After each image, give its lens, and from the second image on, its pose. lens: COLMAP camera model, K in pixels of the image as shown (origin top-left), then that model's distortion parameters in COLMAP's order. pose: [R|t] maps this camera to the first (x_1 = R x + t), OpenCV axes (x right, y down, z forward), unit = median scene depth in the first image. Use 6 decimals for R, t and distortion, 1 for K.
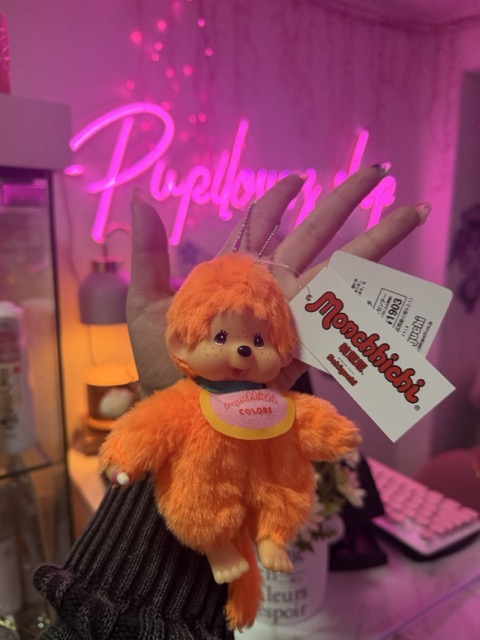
lens RADIAL K [[452.5, 0, 234.6], [0, 452.5, 317.1], [0, 0, 1]] dist [-0.046279, -0.001804]
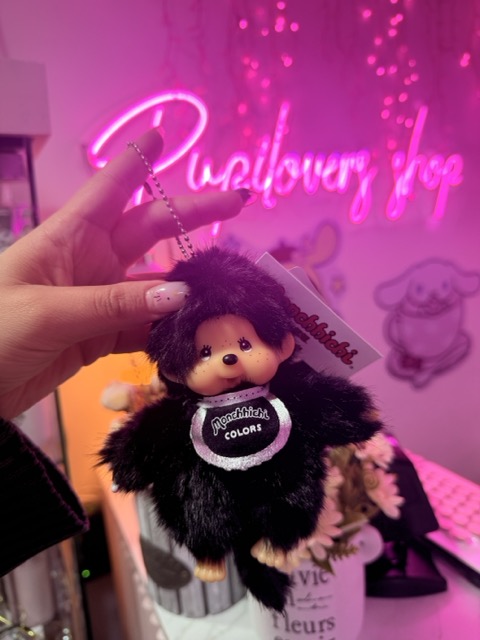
lens RADIAL K [[451.1, 0, 246.2], [0, 451.1, 320.1], [0, 0, 1]] dist [-0.045159, -0.001008]
pose [[0.987828, -0.039043, -0.150569, 0.084404], [0.036154, 0.999107, -0.021882, 0.045434], [0.151289, 0.016172, 0.988357, 0.098705]]
